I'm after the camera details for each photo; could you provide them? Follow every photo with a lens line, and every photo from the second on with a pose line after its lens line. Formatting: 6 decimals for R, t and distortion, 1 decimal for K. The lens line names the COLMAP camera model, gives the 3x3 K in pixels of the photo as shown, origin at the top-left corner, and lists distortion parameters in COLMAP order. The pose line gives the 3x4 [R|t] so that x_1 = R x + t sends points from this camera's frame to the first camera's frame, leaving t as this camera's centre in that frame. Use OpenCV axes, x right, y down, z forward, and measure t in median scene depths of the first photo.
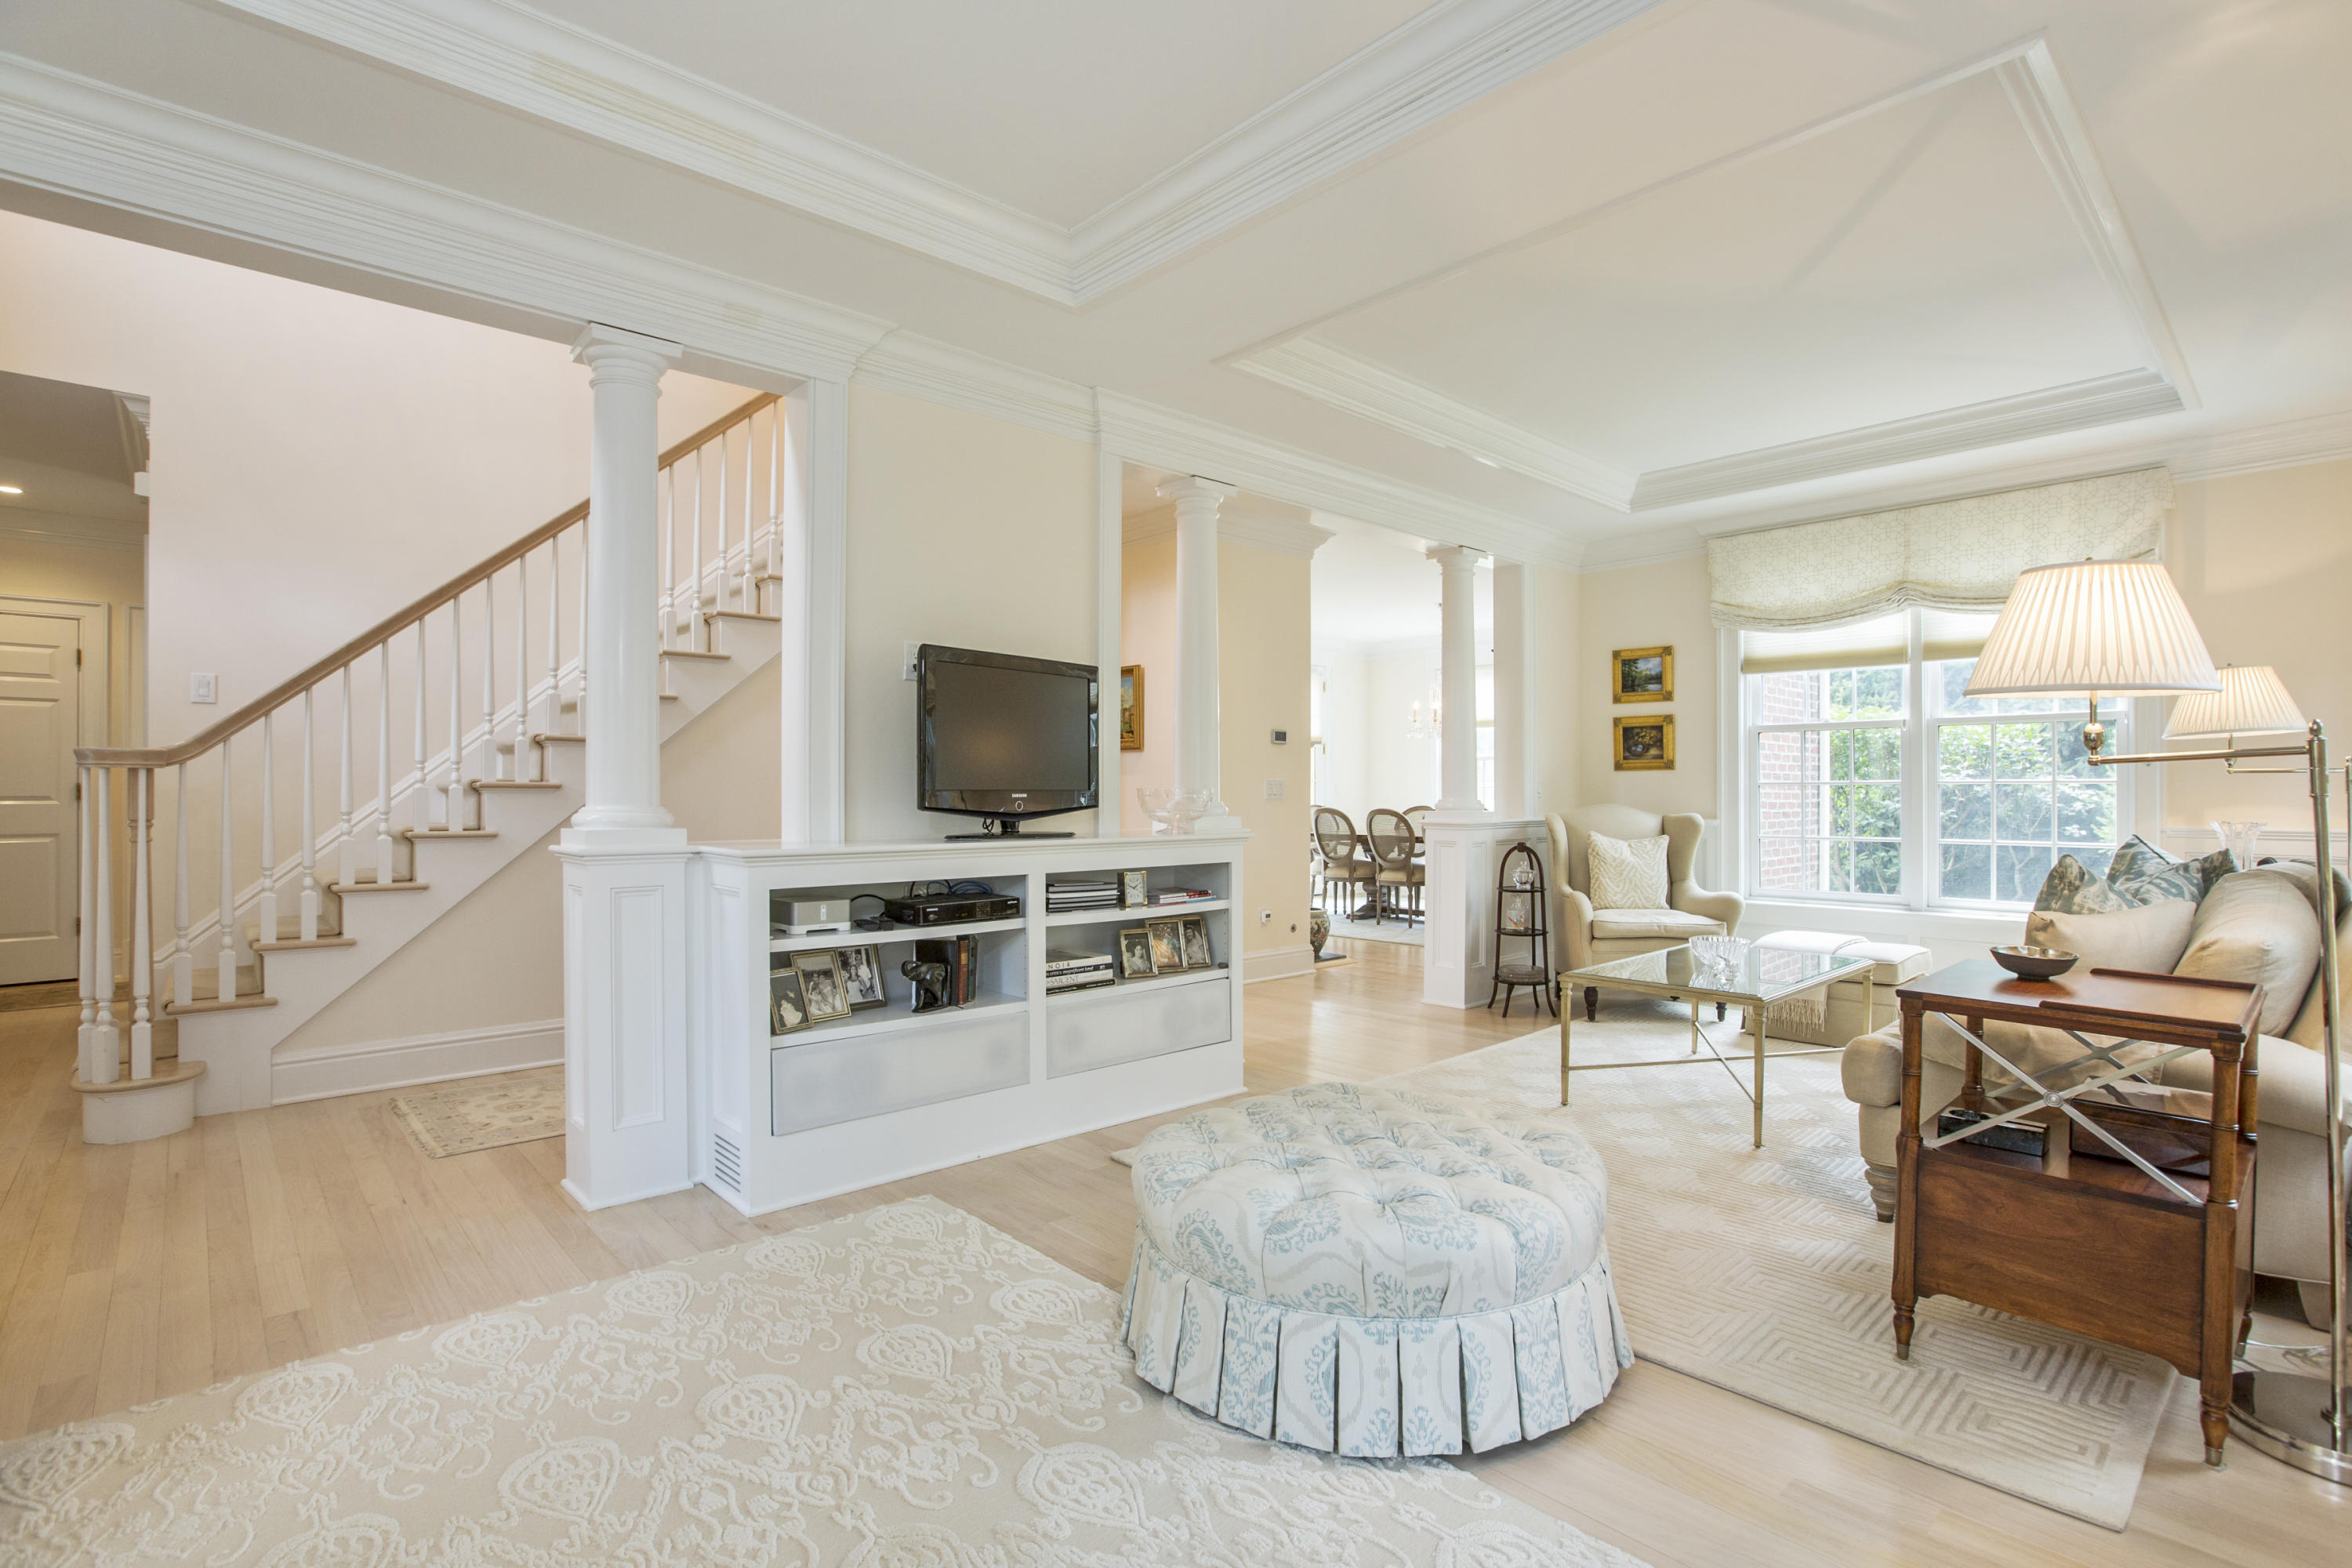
lens RADIAL K [[1116.0, 0, 1176.0], [0, 1116.0, 784.0], [0, 0, 1]] dist [-0.038201, 0.030281]
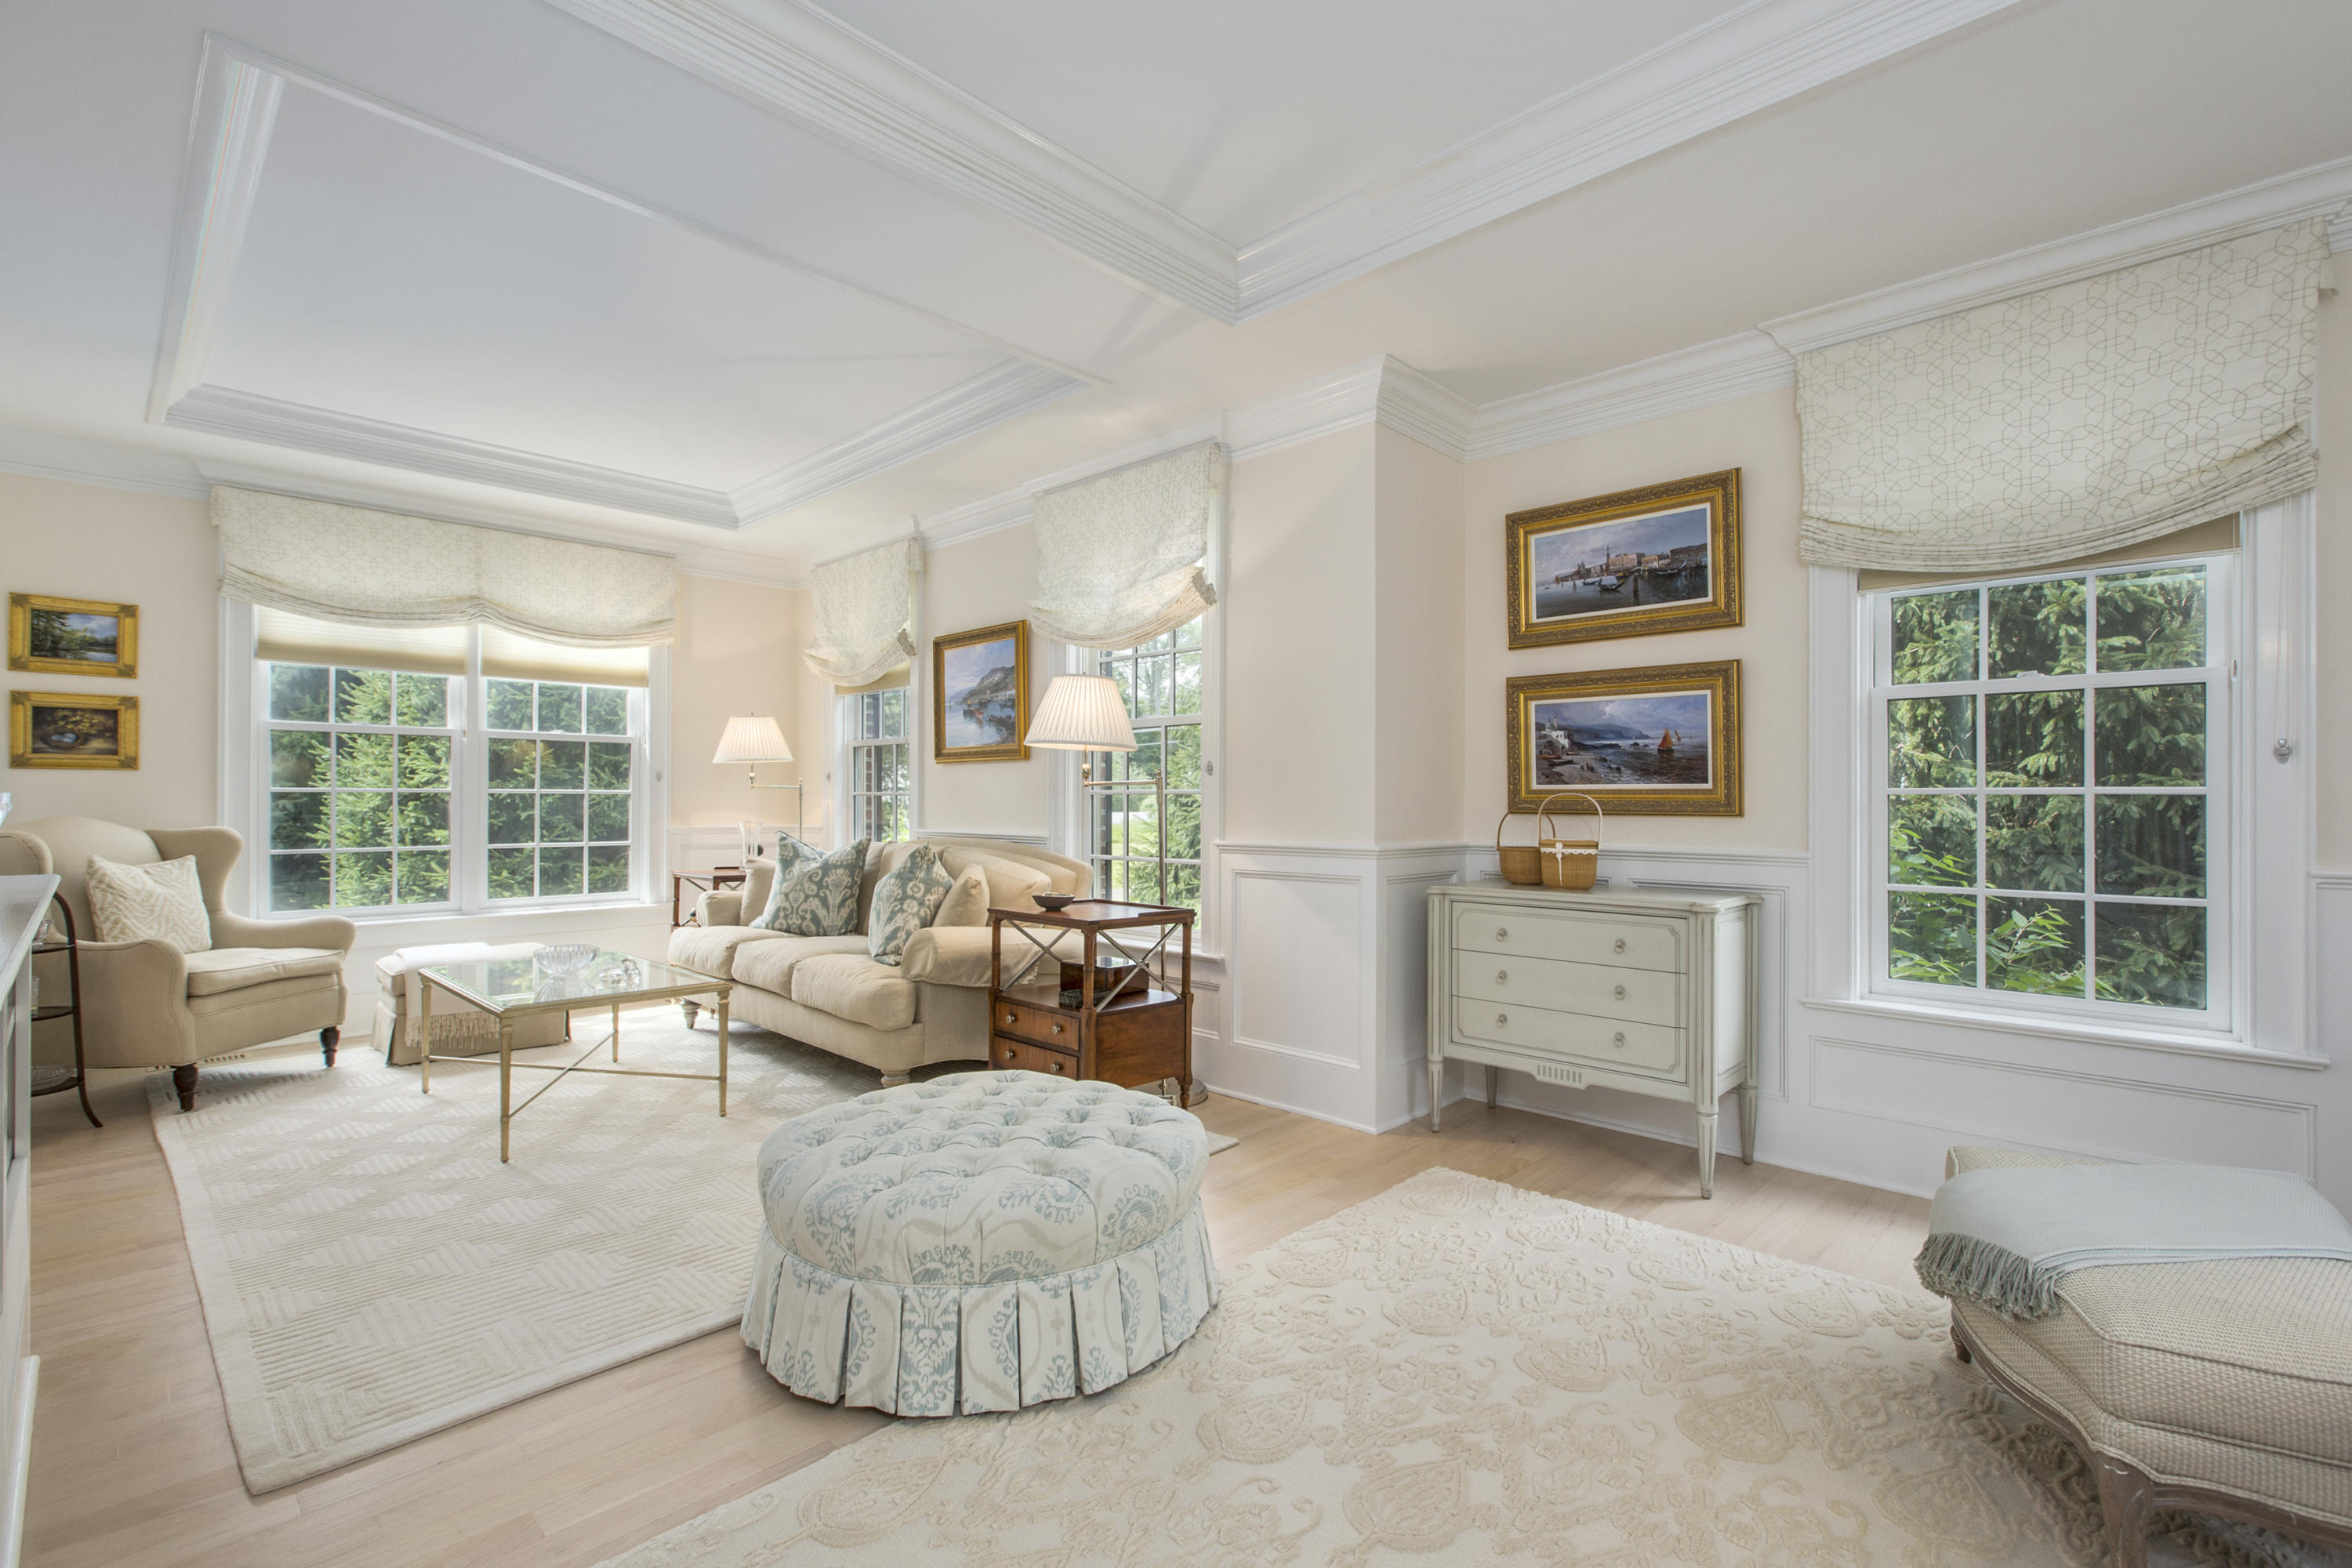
lens RADIAL K [[1045.5, 0, 1176.0], [0, 1045.5, 784.0], [0, 0, 1]] dist [0.021256, 0.000186]
pose [[-0.033671, 0.020053, 0.999232, -0.299499], [-0.004344, 0.999786, -0.020210, 0.008123], [-0.999424, -0.005021, -0.033577, 0.320218]]
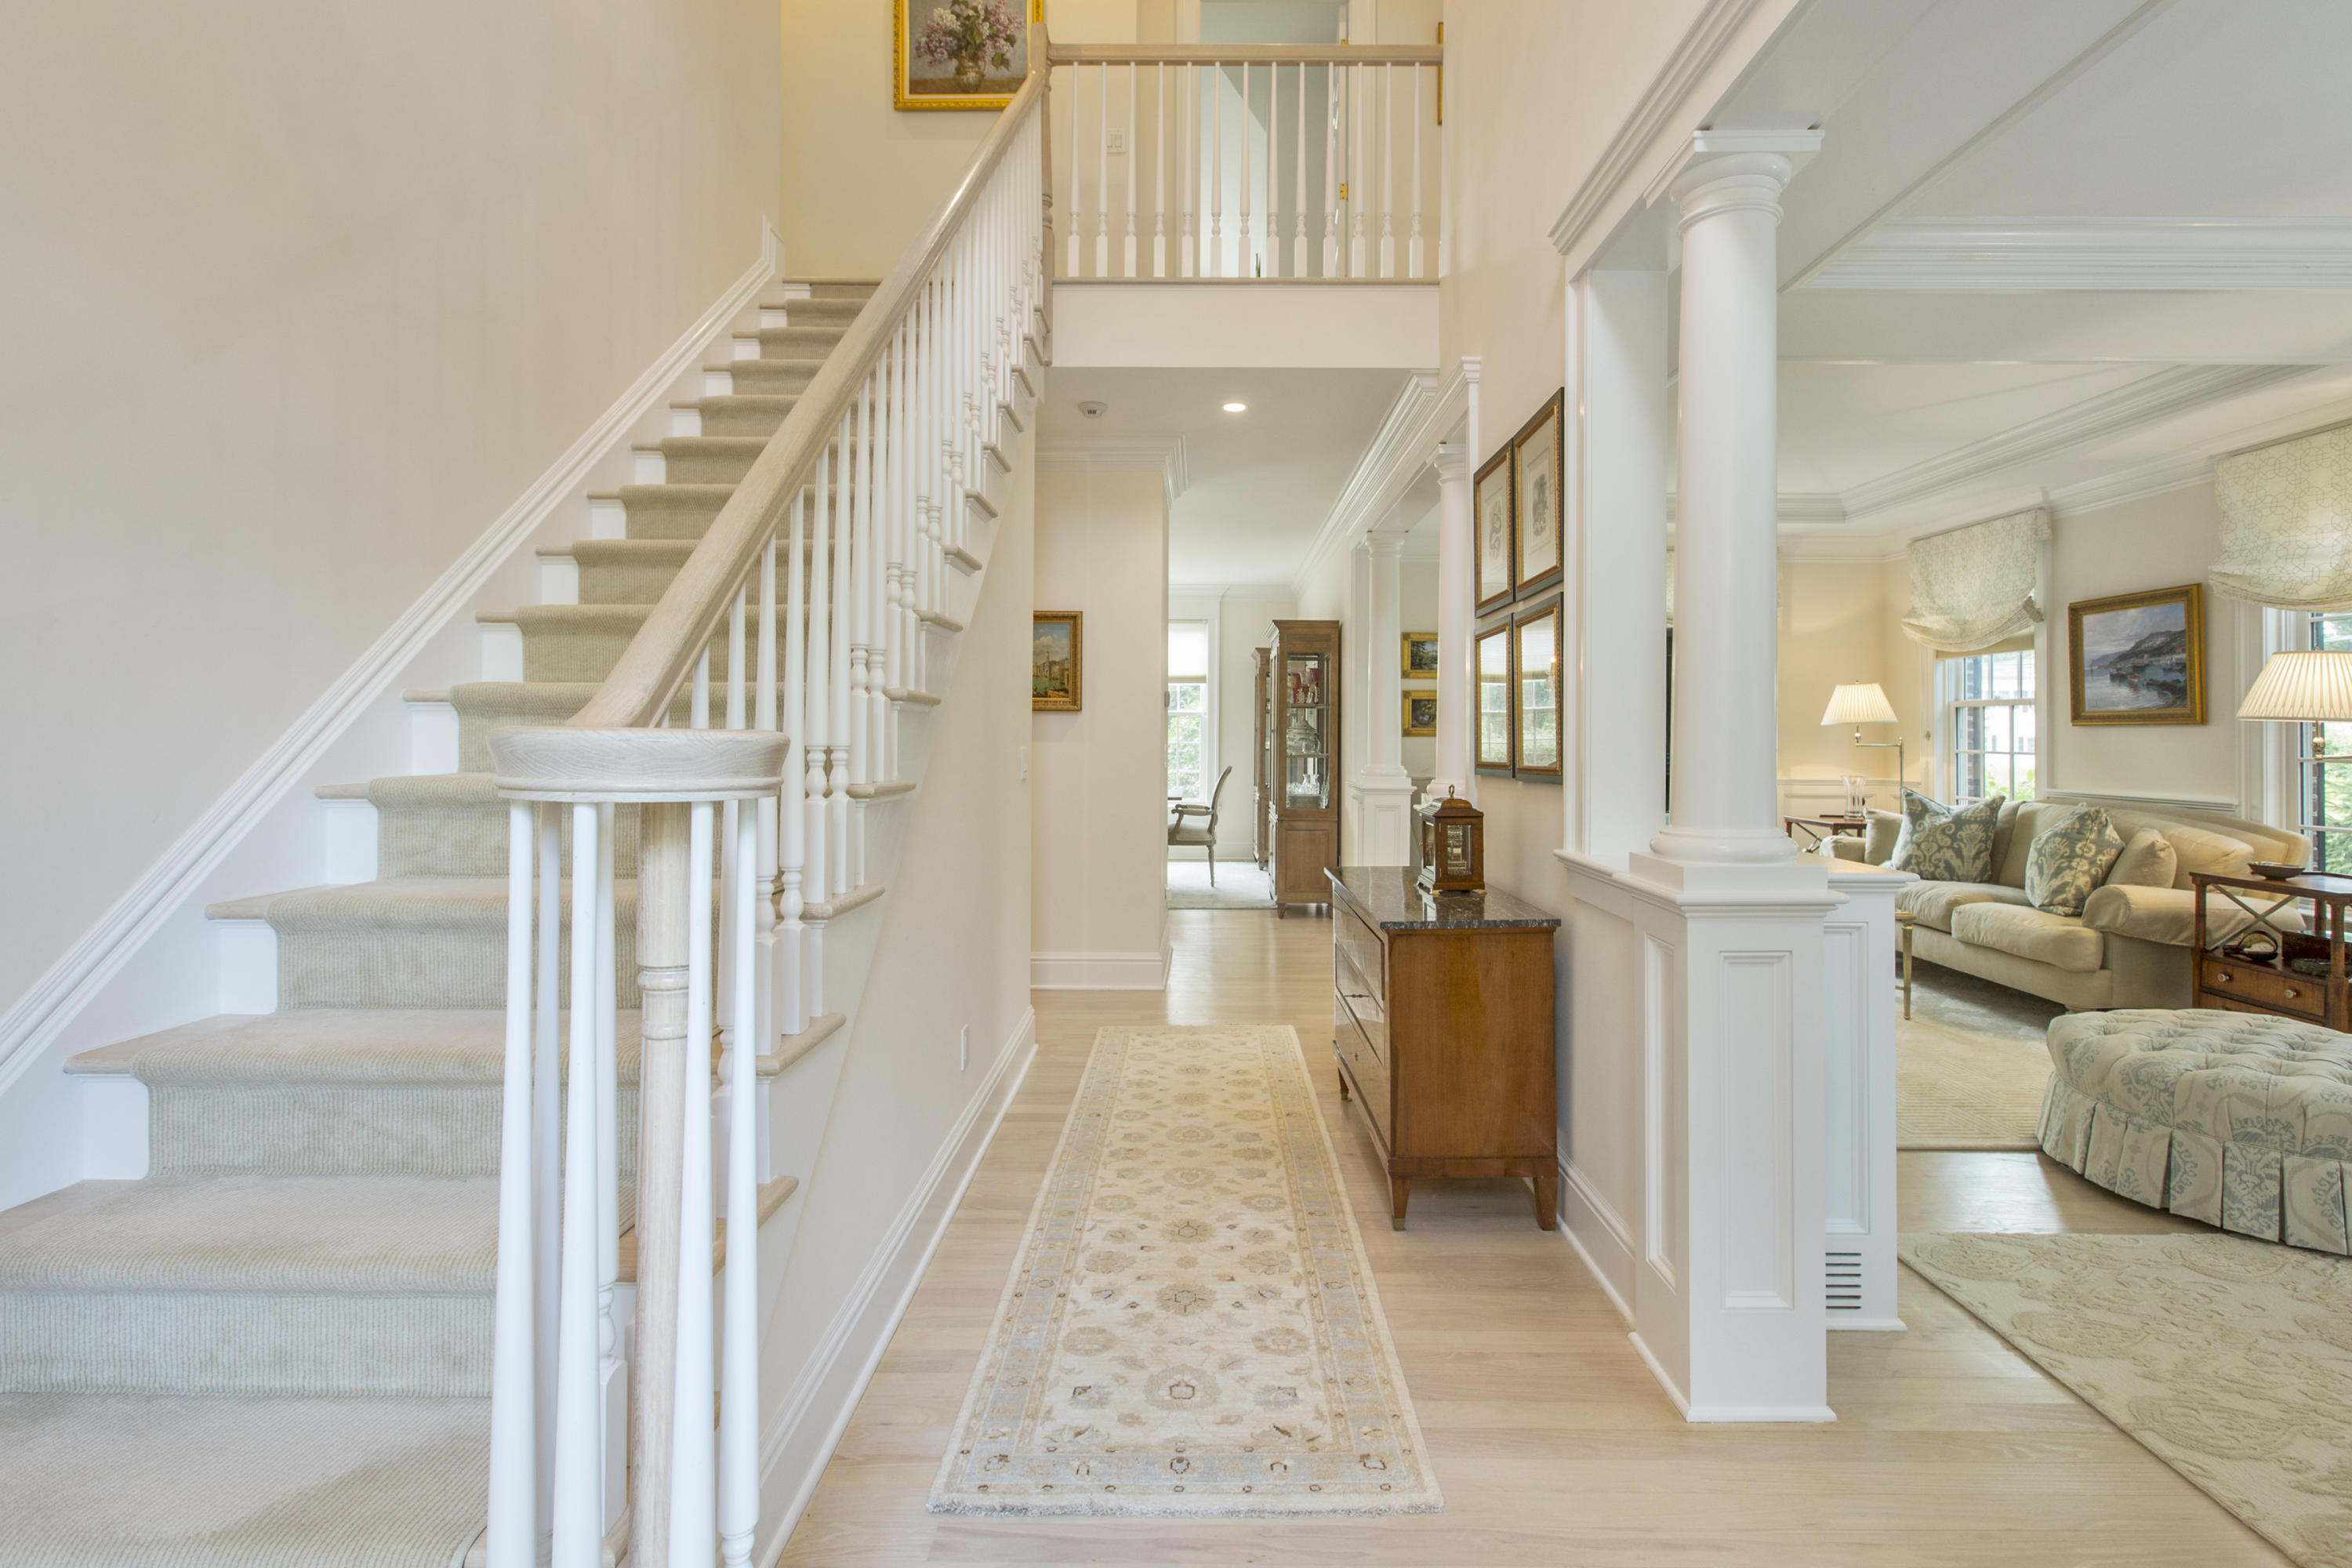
lens RADIAL K [[1092.6, 0, 1211.7], [0, 1092.6, 724.8], [0, 0, 1]] dist [-0.000853, -0.000012]
pose [[0.686052, 0.011950, 0.727455, -0.591046], [-0.006328, 0.999925, -0.010459, -0.011672], [-0.727525, 0.002572, 0.686076, 0.383452]]
